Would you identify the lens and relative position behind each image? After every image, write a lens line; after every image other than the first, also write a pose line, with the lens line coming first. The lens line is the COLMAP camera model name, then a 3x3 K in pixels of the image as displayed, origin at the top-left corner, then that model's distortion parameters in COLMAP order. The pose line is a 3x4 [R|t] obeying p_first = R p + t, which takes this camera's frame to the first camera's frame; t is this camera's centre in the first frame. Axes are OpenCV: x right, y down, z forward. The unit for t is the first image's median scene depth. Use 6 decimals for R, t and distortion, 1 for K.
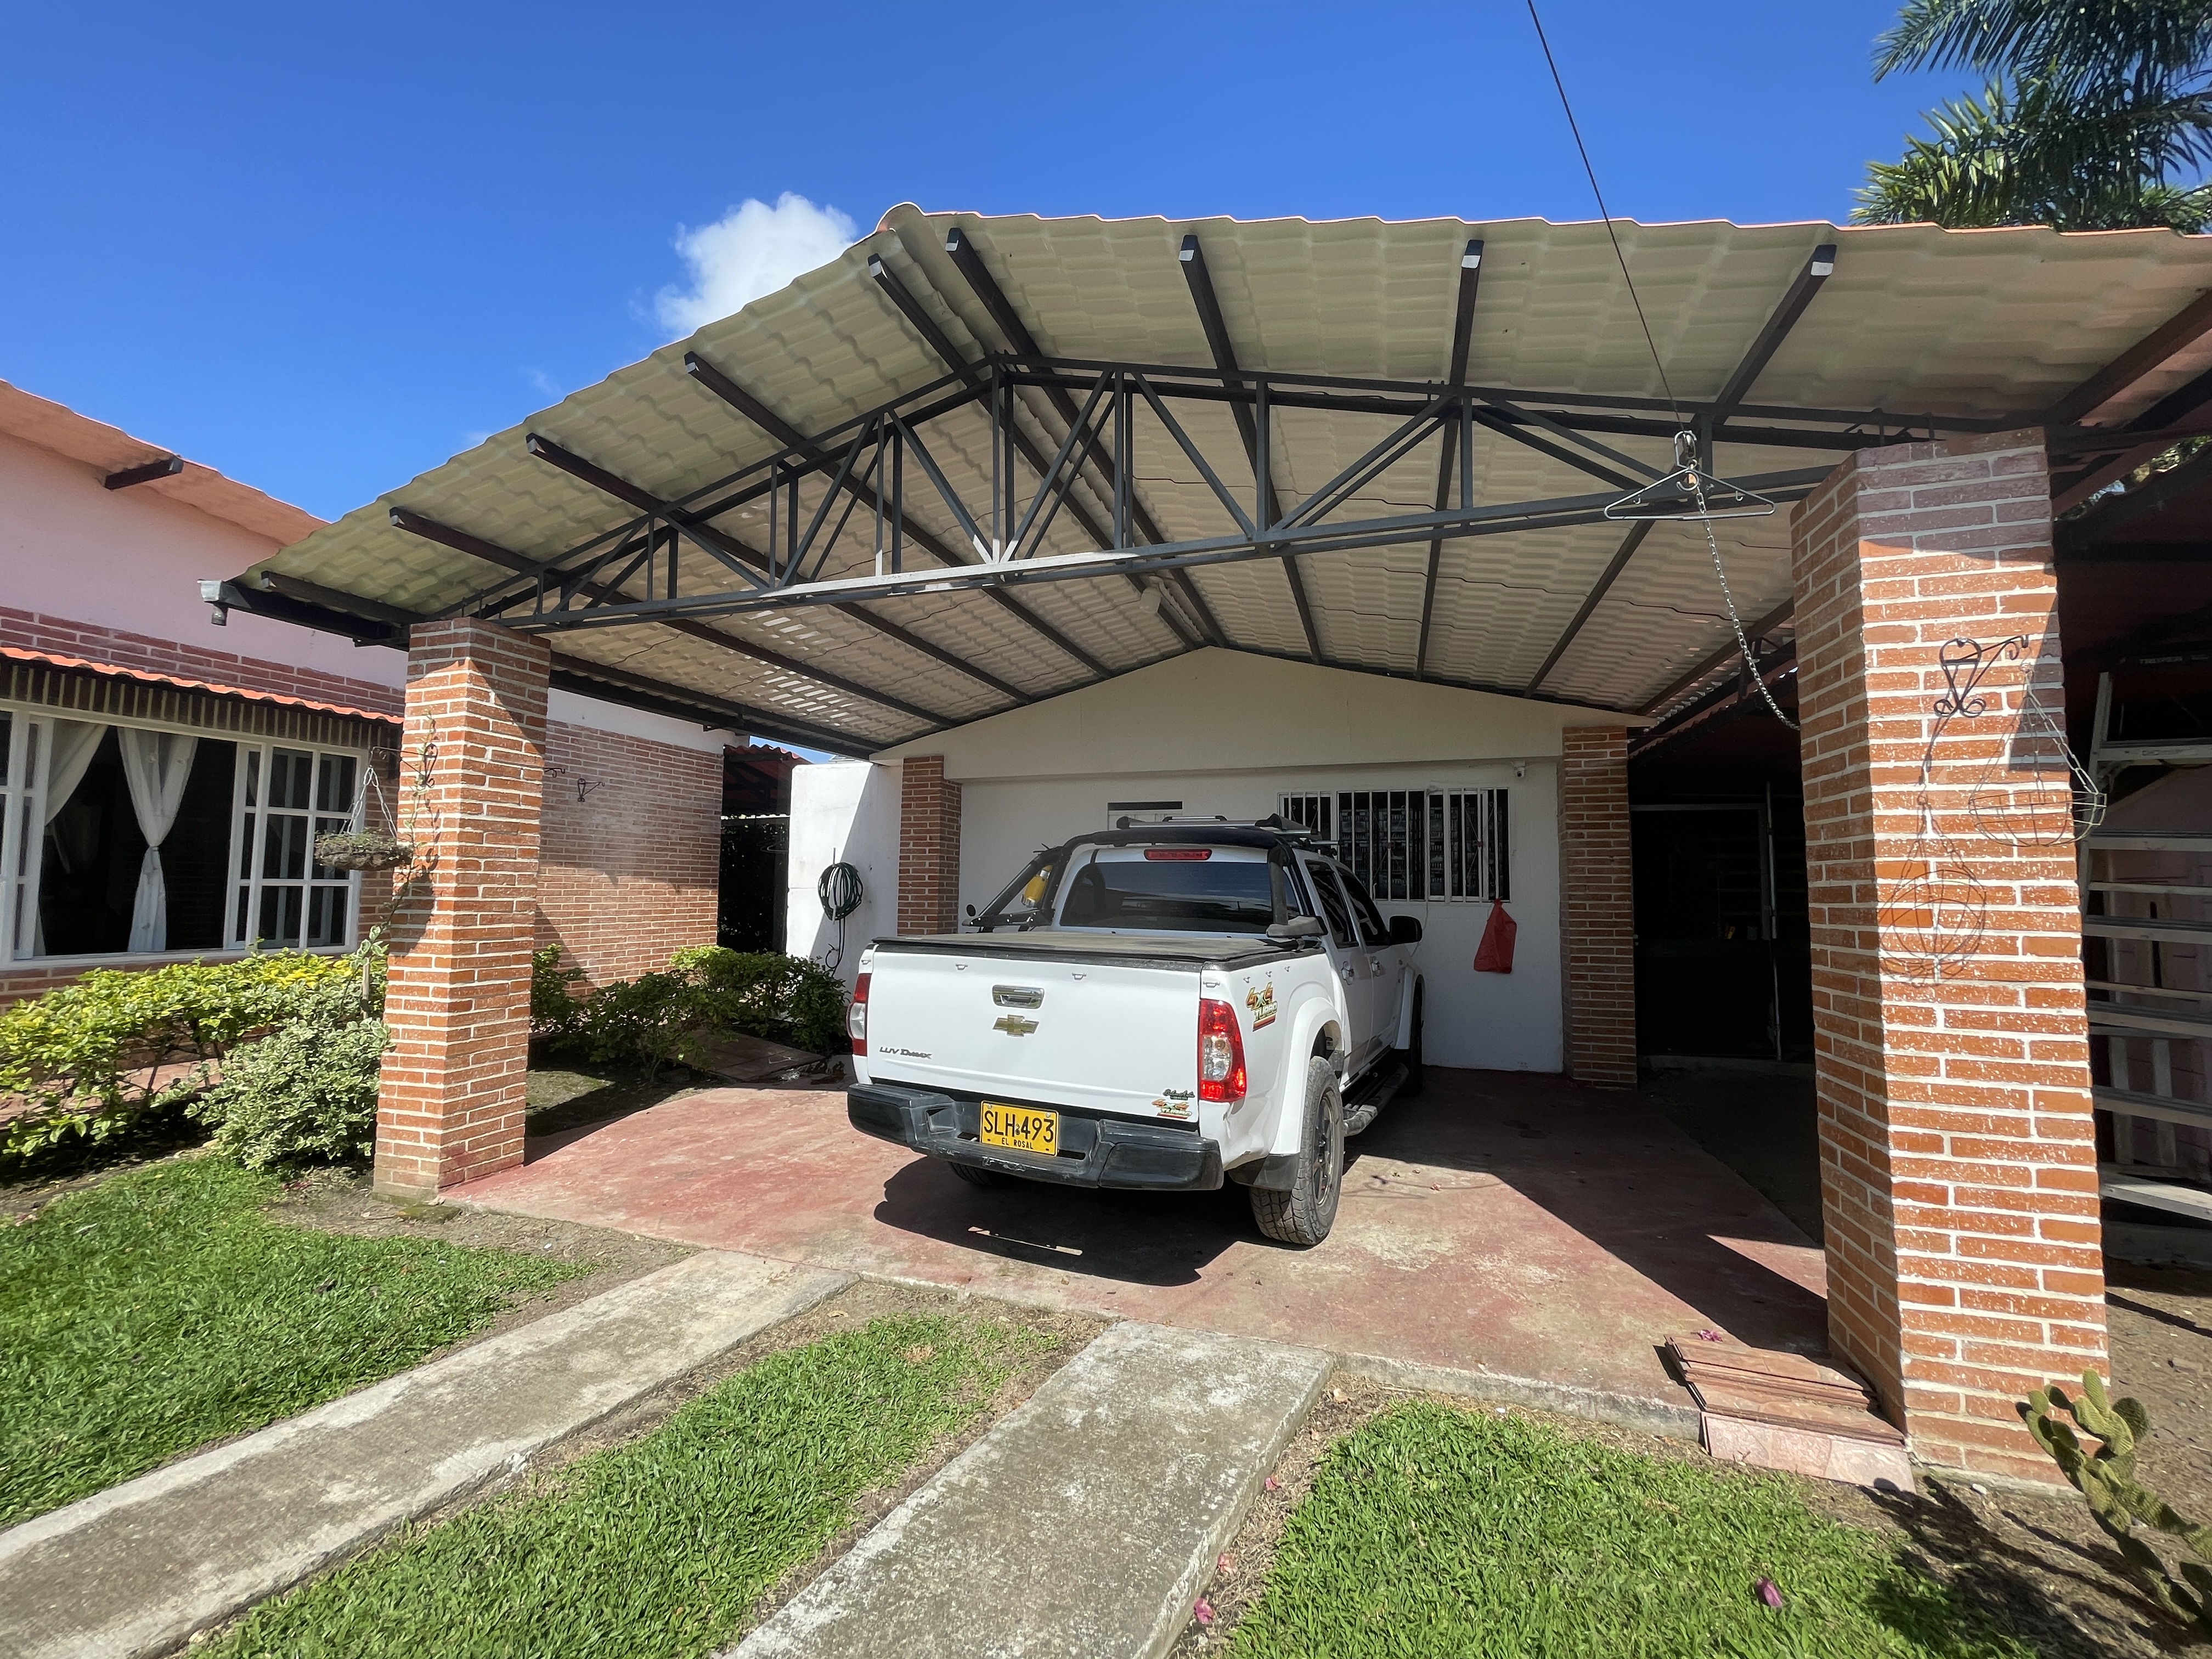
lens RADIAL K [[888.3, 0, 1102.7], [0, 888.3, 826.0], [0, 0, 1]] dist [-0.002989, 0.000959]
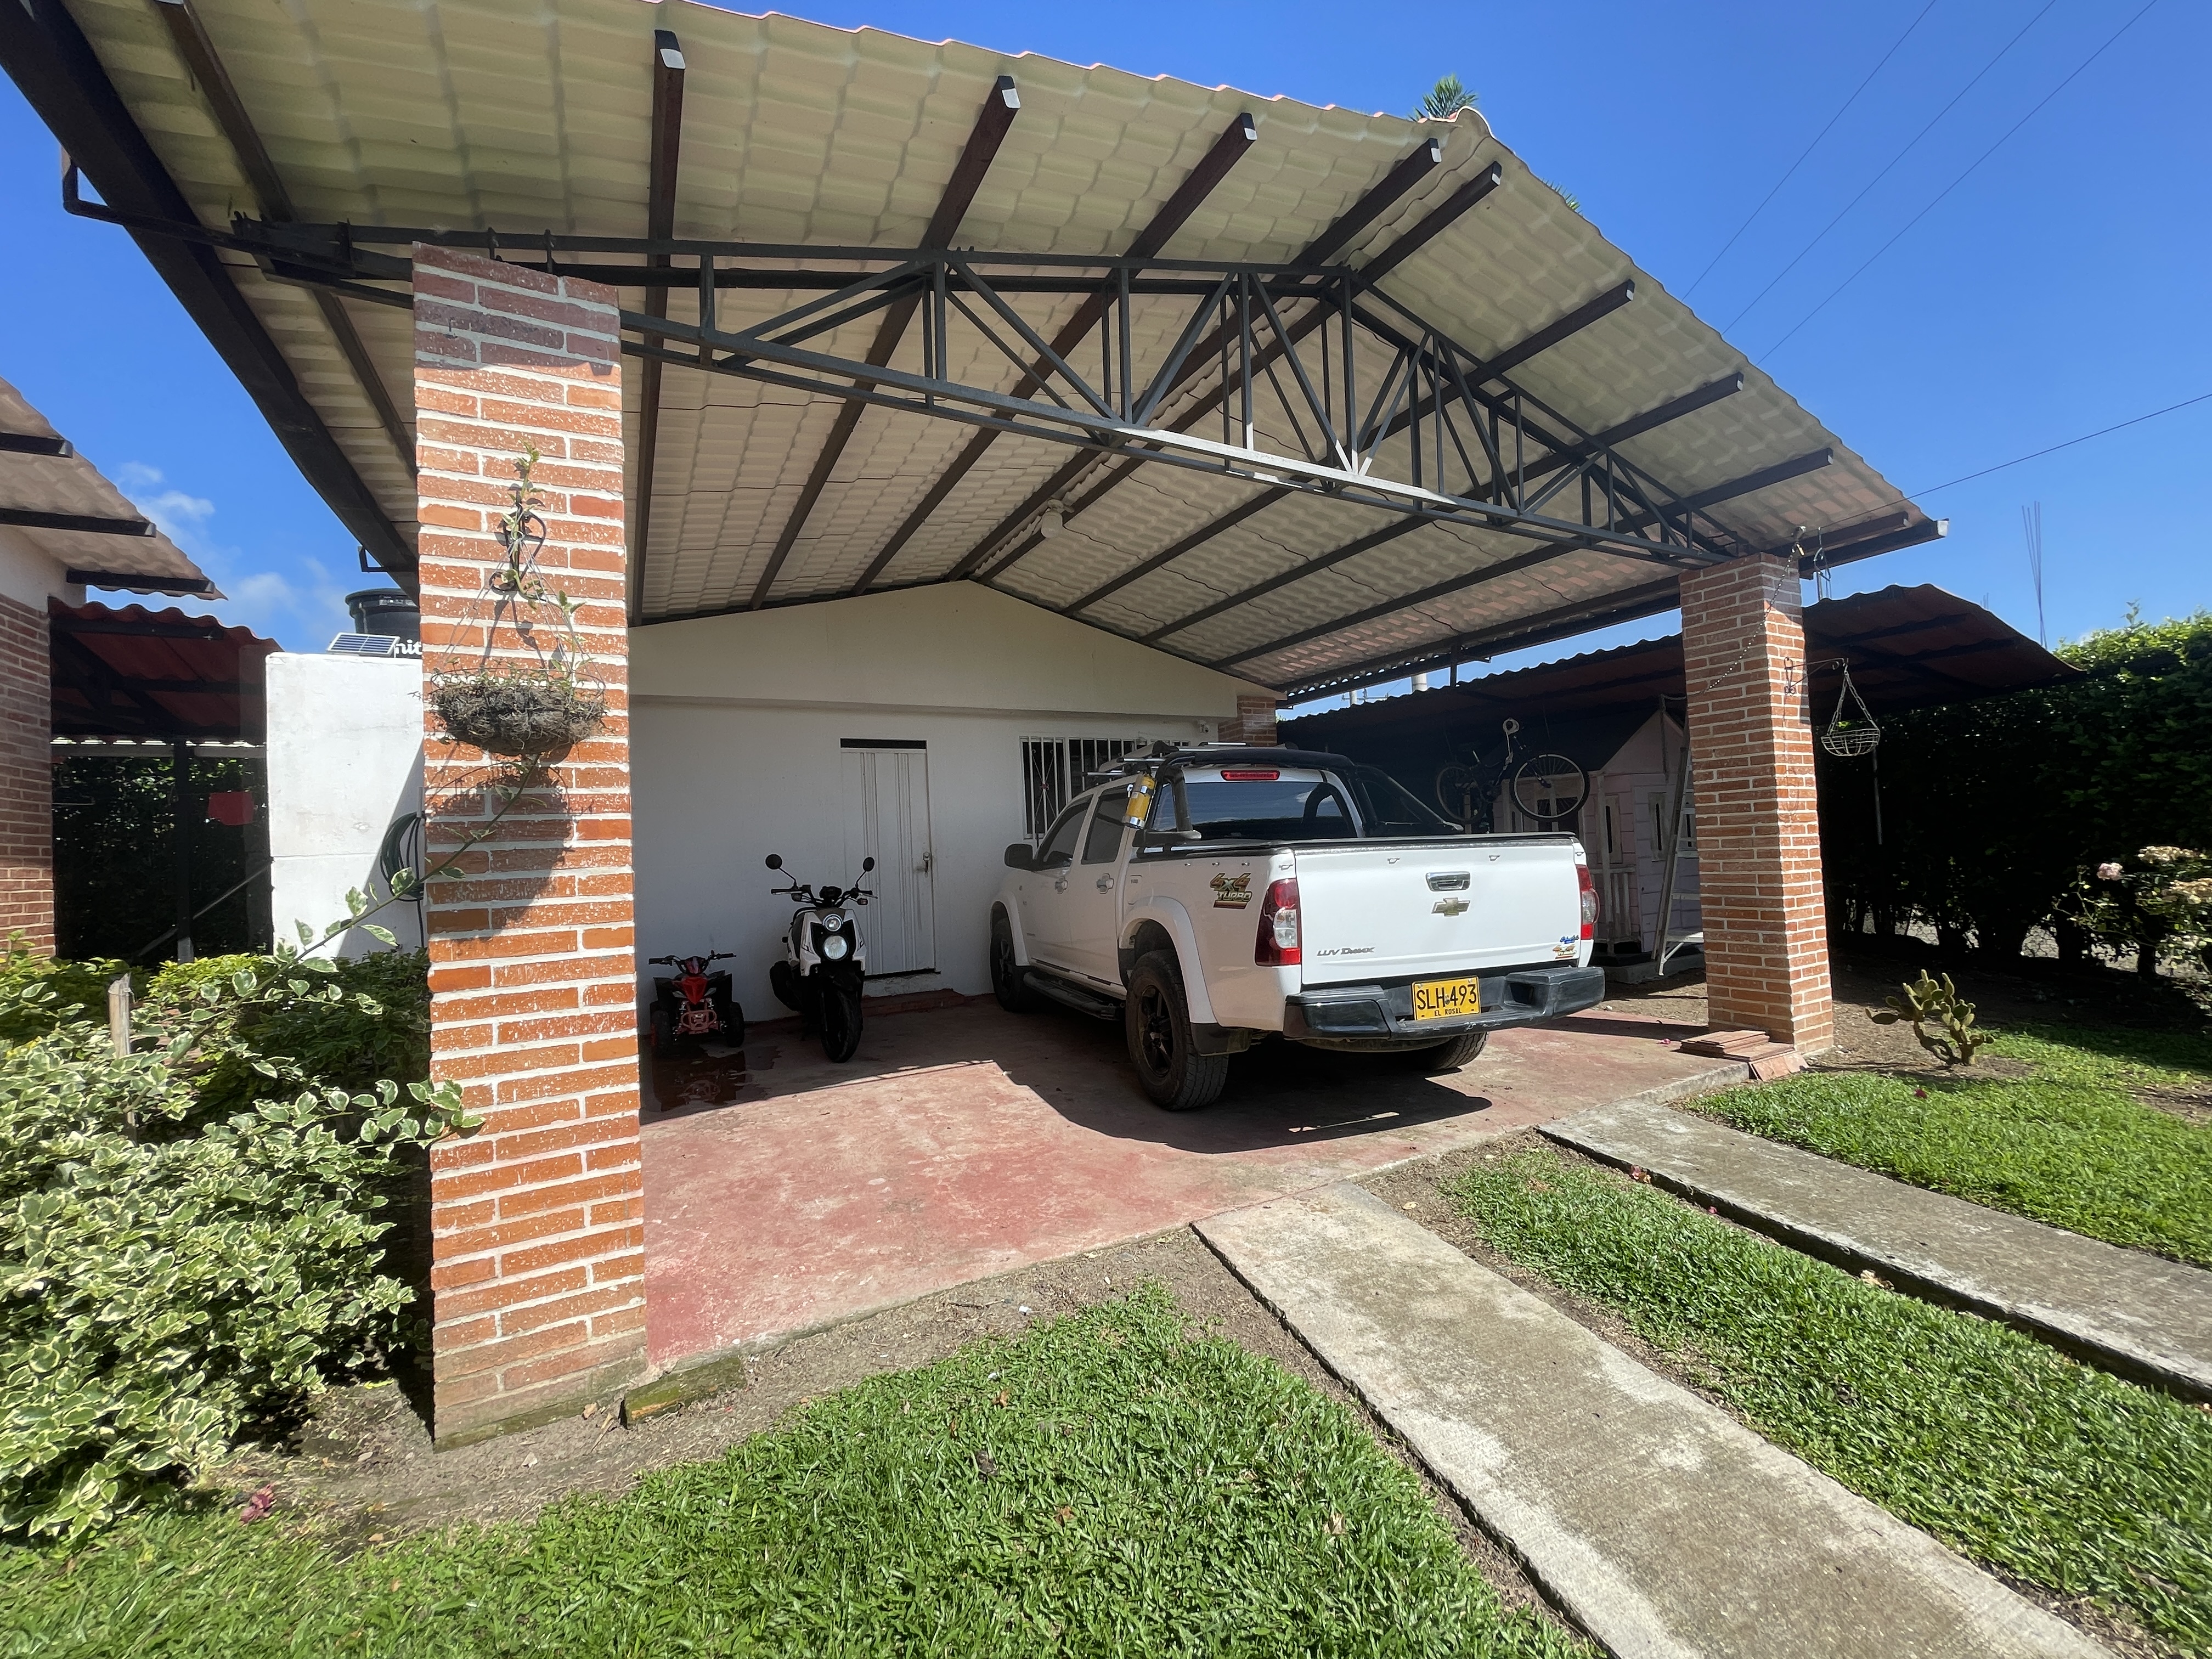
lens RADIAL K [[888.3, 0, 1103.7], [0, 888.3, 831.2], [0, 0, 1]] dist [-0.002989, 0.000959]
pose [[0.685466, -0.022334, 0.727762, -1.091841], [-0.002487, 0.999452, 0.033014, 0.085534], [-0.728101, -0.024440, 0.685034, 0.504368]]
